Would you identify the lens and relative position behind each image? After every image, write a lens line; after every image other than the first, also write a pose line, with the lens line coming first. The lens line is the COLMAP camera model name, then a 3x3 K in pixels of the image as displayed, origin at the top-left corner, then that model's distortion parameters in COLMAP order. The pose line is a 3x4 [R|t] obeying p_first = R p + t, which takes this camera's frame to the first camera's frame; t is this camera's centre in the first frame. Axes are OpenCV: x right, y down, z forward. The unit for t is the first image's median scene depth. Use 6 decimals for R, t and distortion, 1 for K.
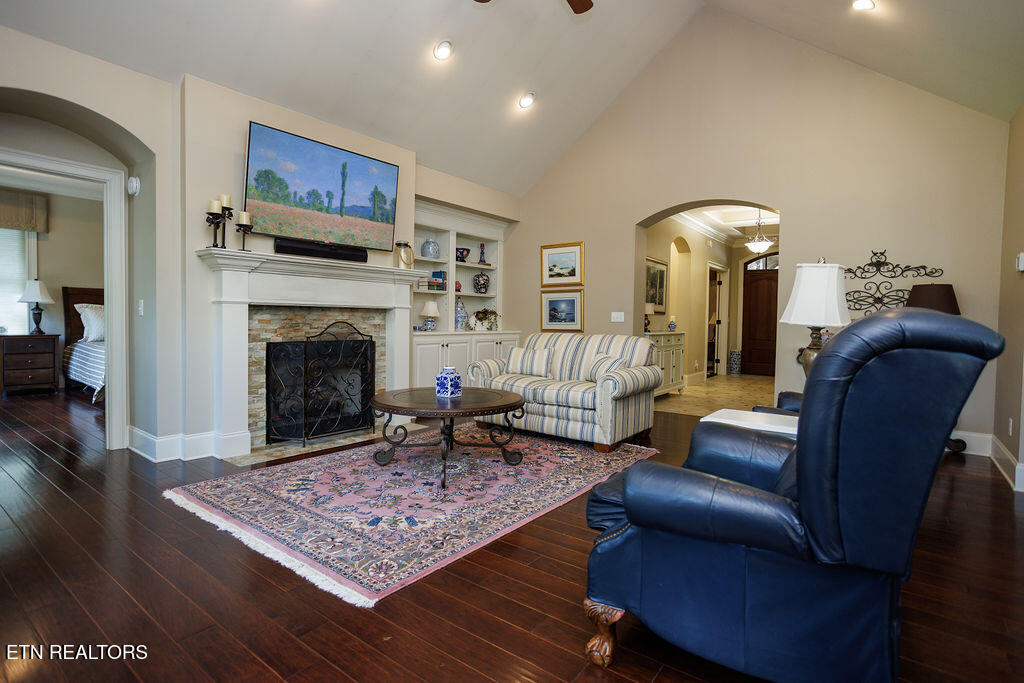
lens RADIAL K [[517.0, 0, 508.0], [0, 517.0, 336.6], [0, 0, 1]] dist [-0.033128, 0.000151]
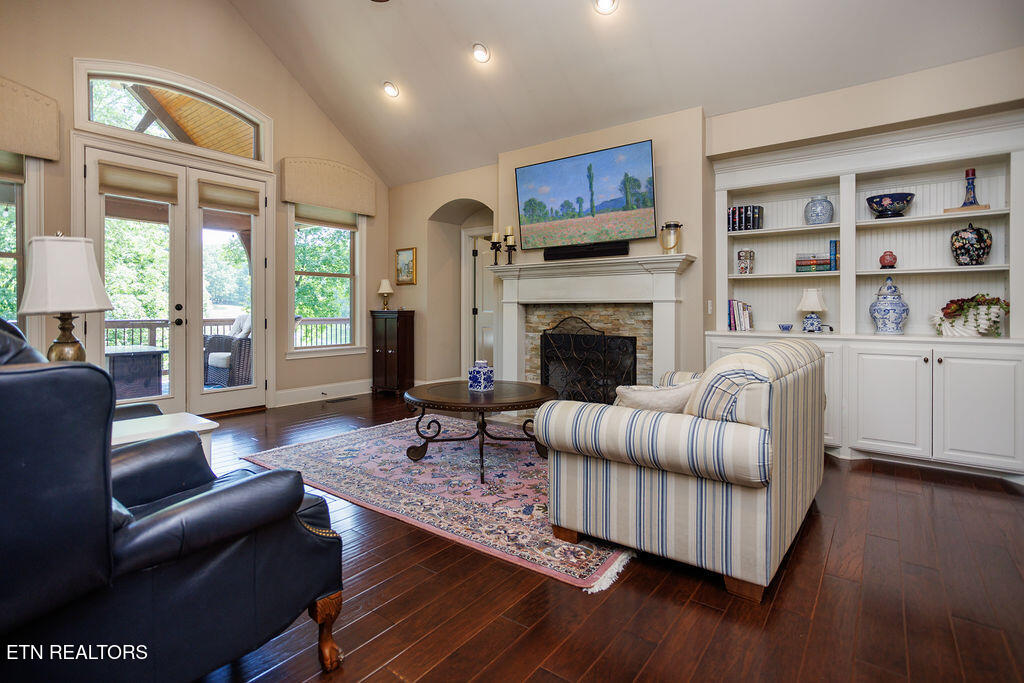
lens RADIAL K [[495.4, 0, 509.4], [0, 495.4, 314.4], [0, 0, 1]] dist [-0.013239, 0.000617]
pose [[0.004184, -0.007112, -0.999966, 0.732792], [-0.036784, 0.999297, -0.007261, -0.022978], [0.999314, 0.036813, 0.003920, 0.900463]]
